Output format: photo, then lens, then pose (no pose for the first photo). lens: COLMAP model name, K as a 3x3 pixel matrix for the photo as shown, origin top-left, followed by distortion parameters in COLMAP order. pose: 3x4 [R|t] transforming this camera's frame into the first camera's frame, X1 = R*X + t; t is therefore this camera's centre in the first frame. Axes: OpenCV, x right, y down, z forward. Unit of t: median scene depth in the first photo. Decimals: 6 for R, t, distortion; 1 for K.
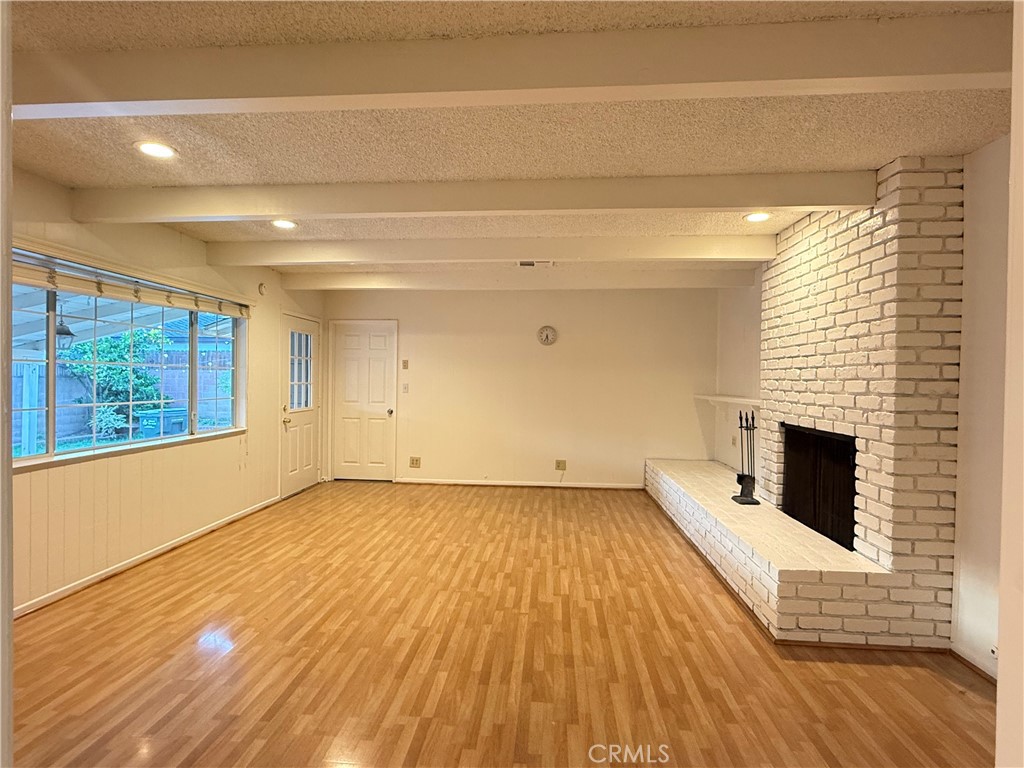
lens RADIAL K [[516.5, 0, 512.4], [0, 516.5, 383.9], [0, 0, 1]] dist [0.016903, -0.000396]
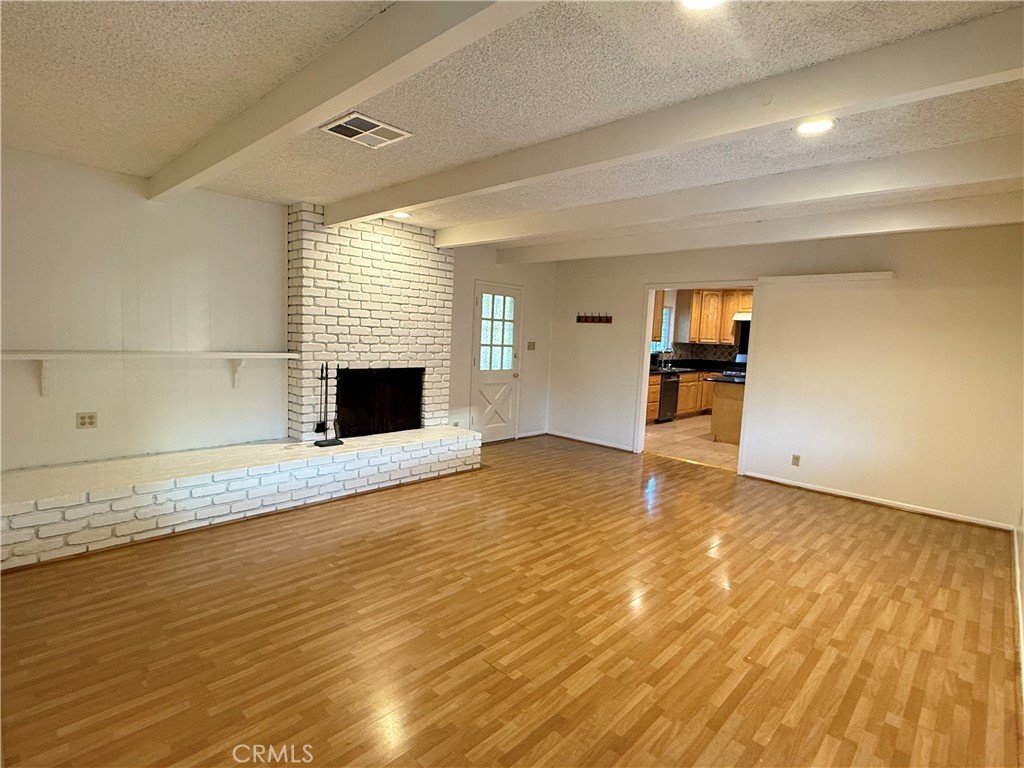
lens RADIAL K [[516.5, 0, 510.4], [0, 516.5, 381.0], [0, 0, 1]] dist [0.016903, -0.000396]
pose [[-0.770508, -0.103745, 0.628931, -0.597308], [-0.045757, 0.993123, 0.107763, -0.050676], [-0.635786, 0.054255, -0.769956, 1.776619]]
